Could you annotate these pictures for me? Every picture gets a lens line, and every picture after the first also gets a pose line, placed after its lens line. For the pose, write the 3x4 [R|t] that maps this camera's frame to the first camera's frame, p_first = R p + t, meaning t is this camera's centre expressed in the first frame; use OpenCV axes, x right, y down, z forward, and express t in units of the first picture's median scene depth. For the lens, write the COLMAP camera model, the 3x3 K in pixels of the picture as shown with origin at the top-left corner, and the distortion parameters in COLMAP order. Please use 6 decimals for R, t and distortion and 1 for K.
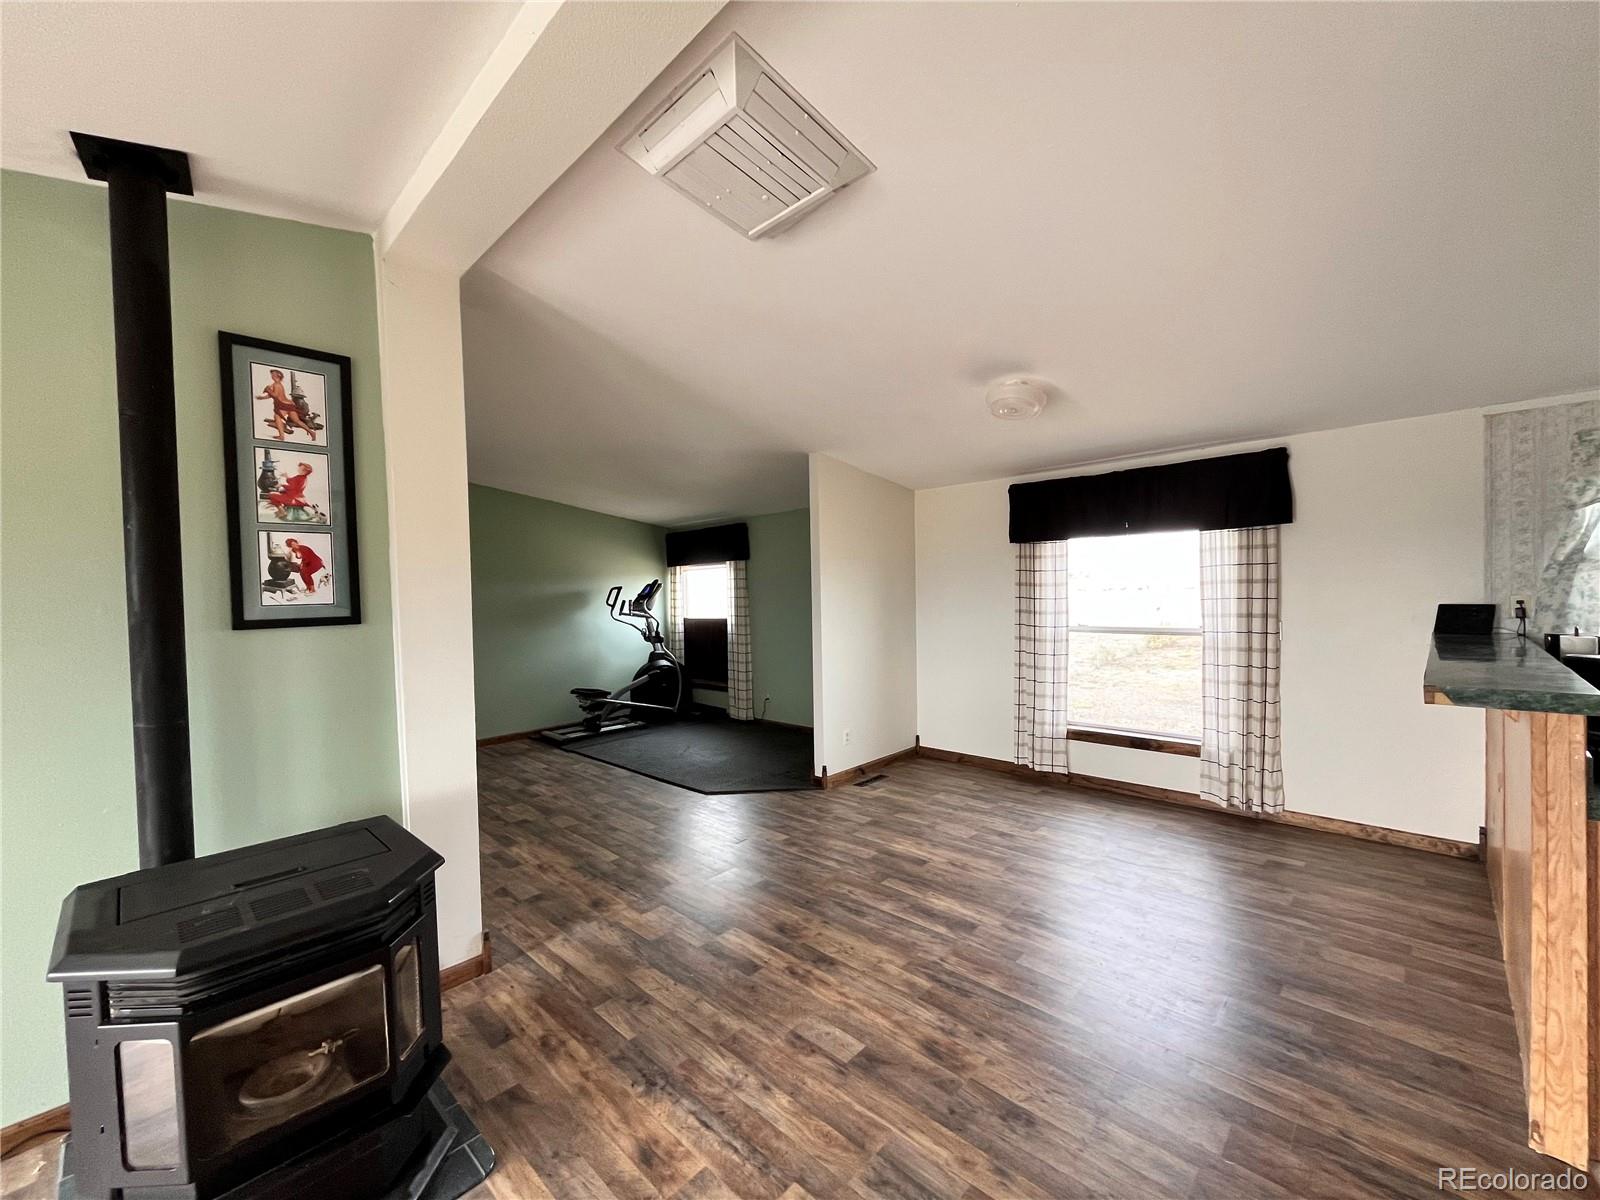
lens RADIAL K [[643.7, 0, 800.0], [0, 643.7, 600.0], [0, 0, 1]] dist [-0.003017, -0.000203]
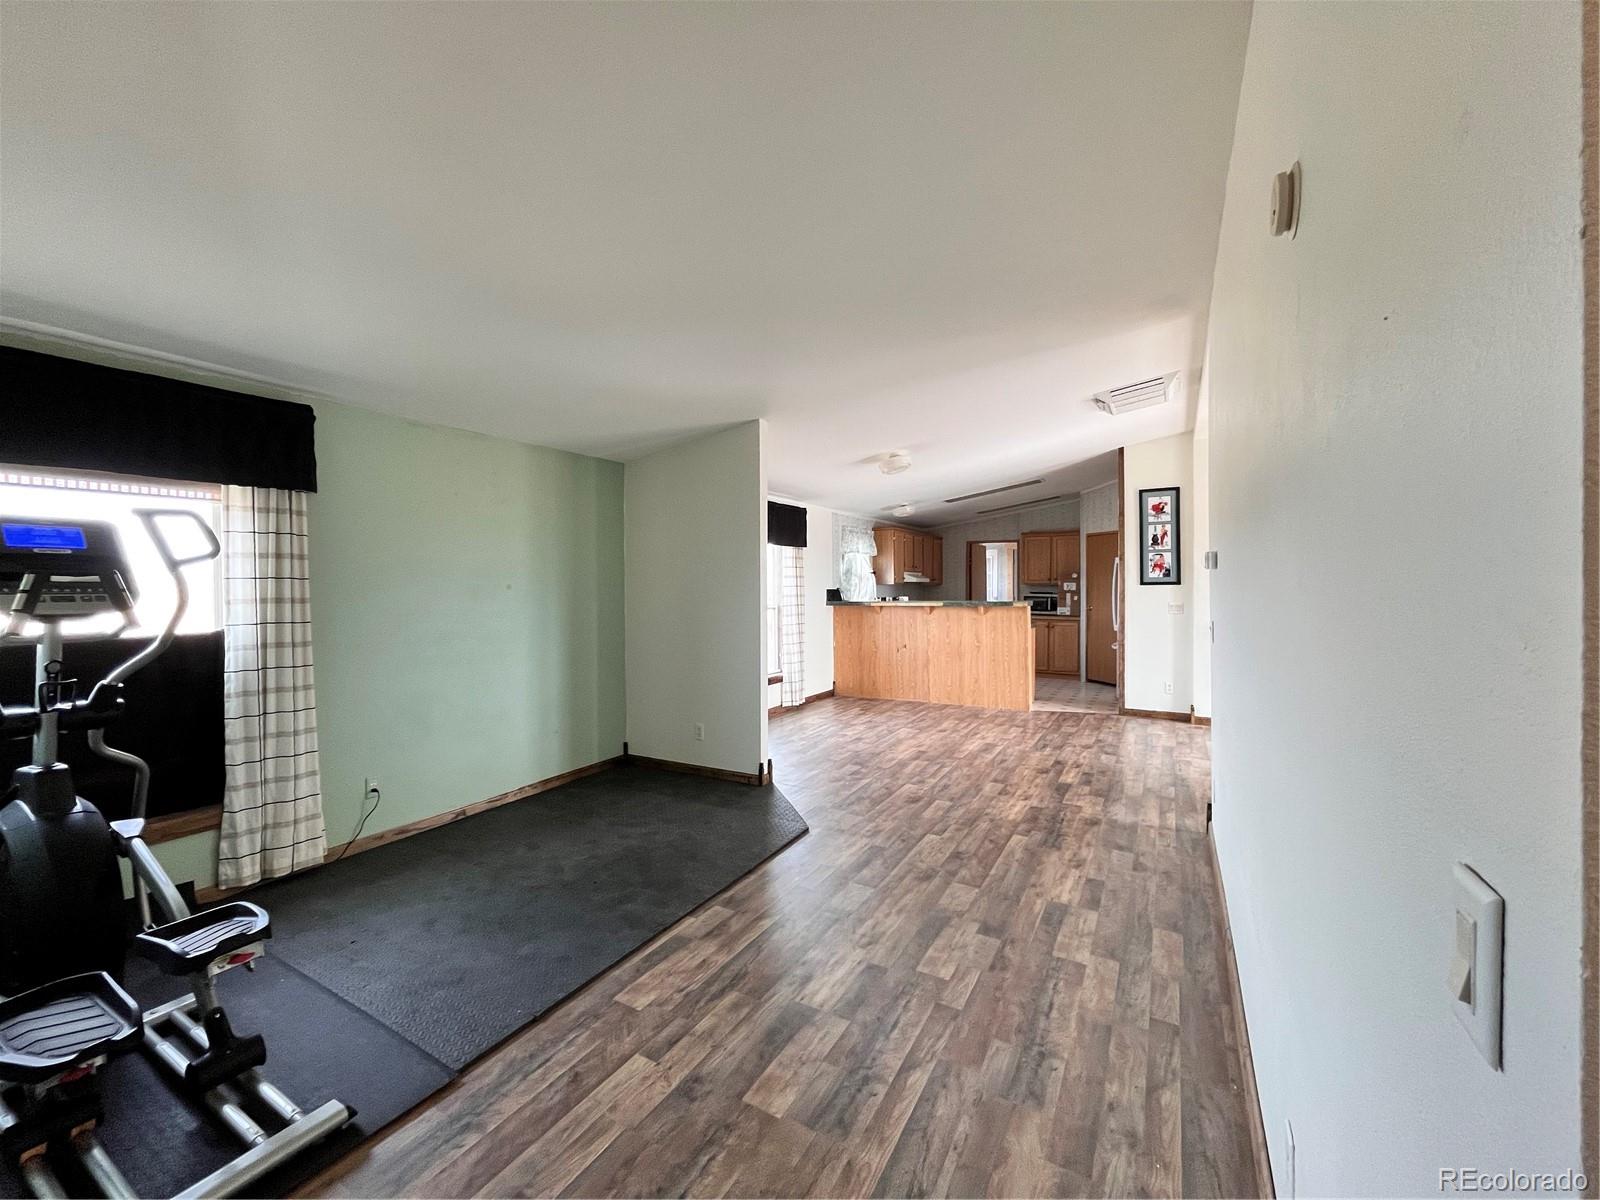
lens RADIAL K [[643.7, 0, 800.0], [0, 643.7, 600.0], [0, 0, 1]] dist [-0.003017, -0.000203]
pose [[-0.242996, 0.005883, 0.970010, -1.123993], [0.028037, 0.999606, 0.000961, 0.037186], [-0.969622, 0.027430, -0.243065, 1.513575]]
